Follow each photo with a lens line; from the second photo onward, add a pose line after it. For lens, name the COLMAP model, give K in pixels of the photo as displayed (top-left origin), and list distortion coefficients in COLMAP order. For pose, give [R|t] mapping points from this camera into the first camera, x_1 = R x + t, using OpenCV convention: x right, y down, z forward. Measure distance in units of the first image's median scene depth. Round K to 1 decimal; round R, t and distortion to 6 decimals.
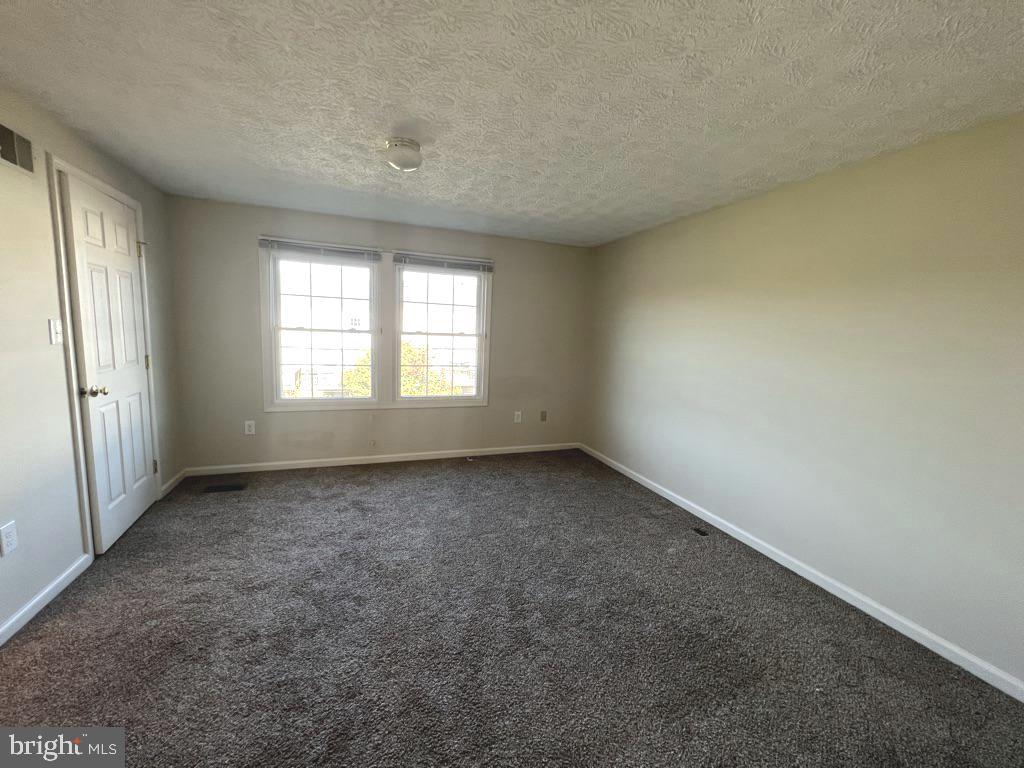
lens RADIAL K [[410.0, 0, 511.5], [0, 410.0, 382.8], [0, 0, 1]] dist [-0.001675, 0.000380]
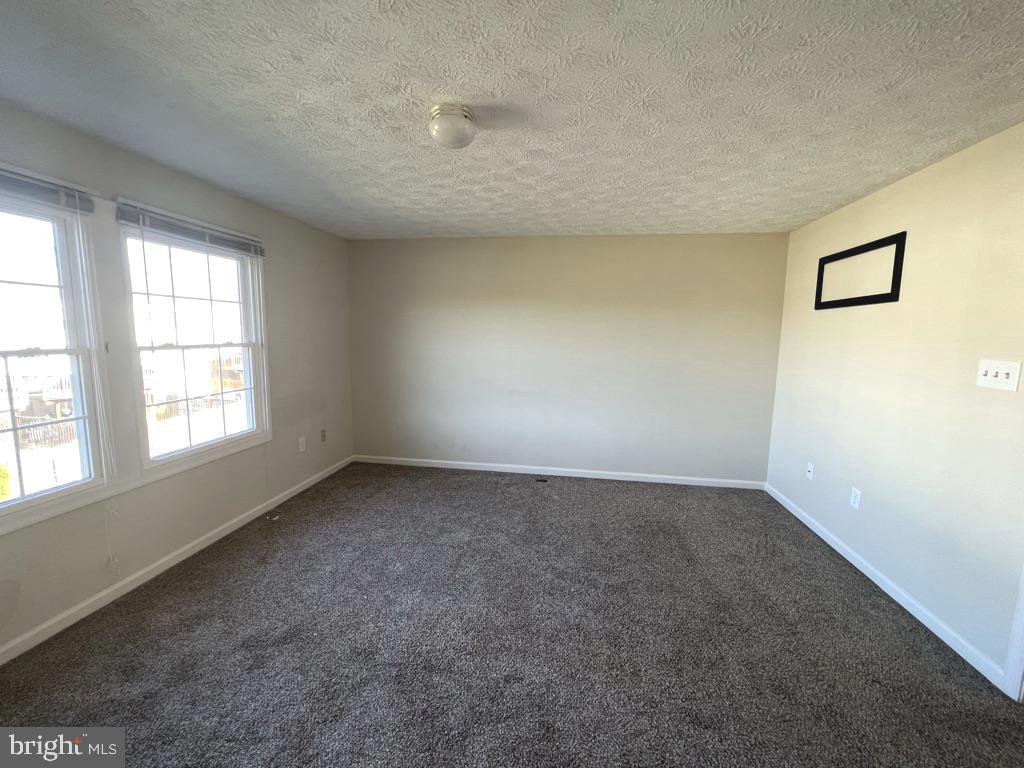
lens RADIAL K [[410.0, 0, 514.5], [0, 410.0, 382.3], [0, 0, 1]] dist [-0.001675, 0.000380]
pose [[0.487481, -0.141352, 0.861616, -0.529449], [0.119552, 0.988320, 0.094500, -0.071233], [-0.864910, 0.056941, 0.498686, 0.294278]]
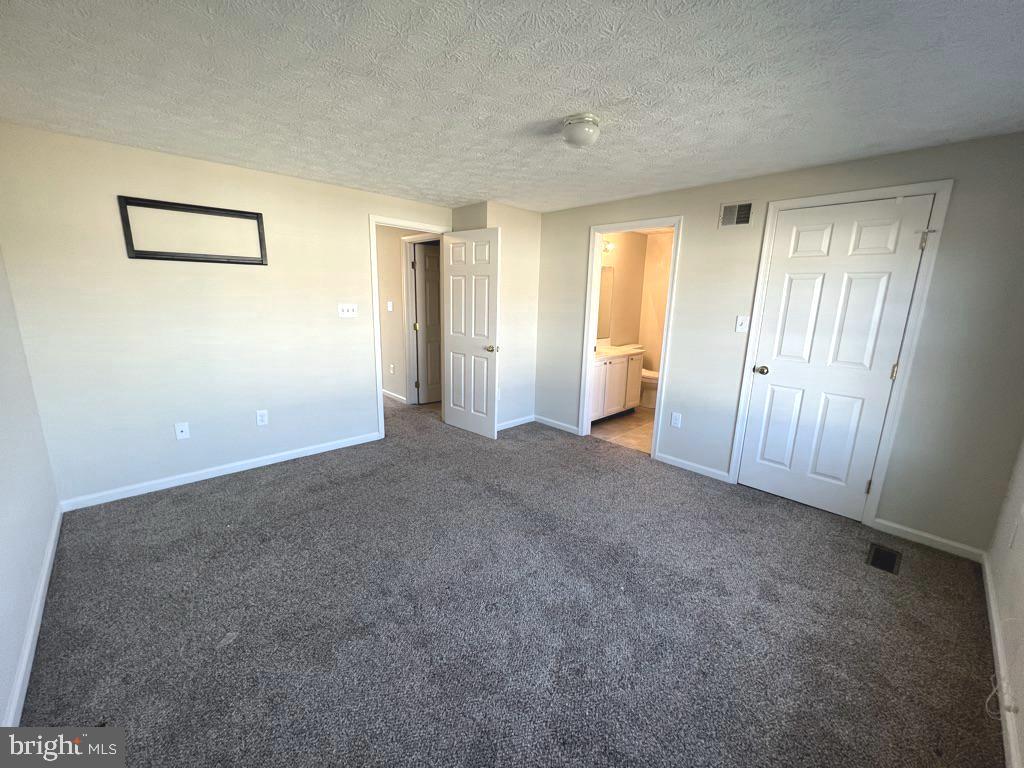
lens RADIAL K [[410.0, 0, 511.1], [0, 410.0, 384.7], [0, 0, 1]] dist [-0.001675, 0.000380]
pose [[-0.919884, 0.021320, -0.391611, 0.148566], [-0.111429, 0.943164, 0.313090, -0.151689], [0.376028, 0.331643, -0.865226, 1.087546]]
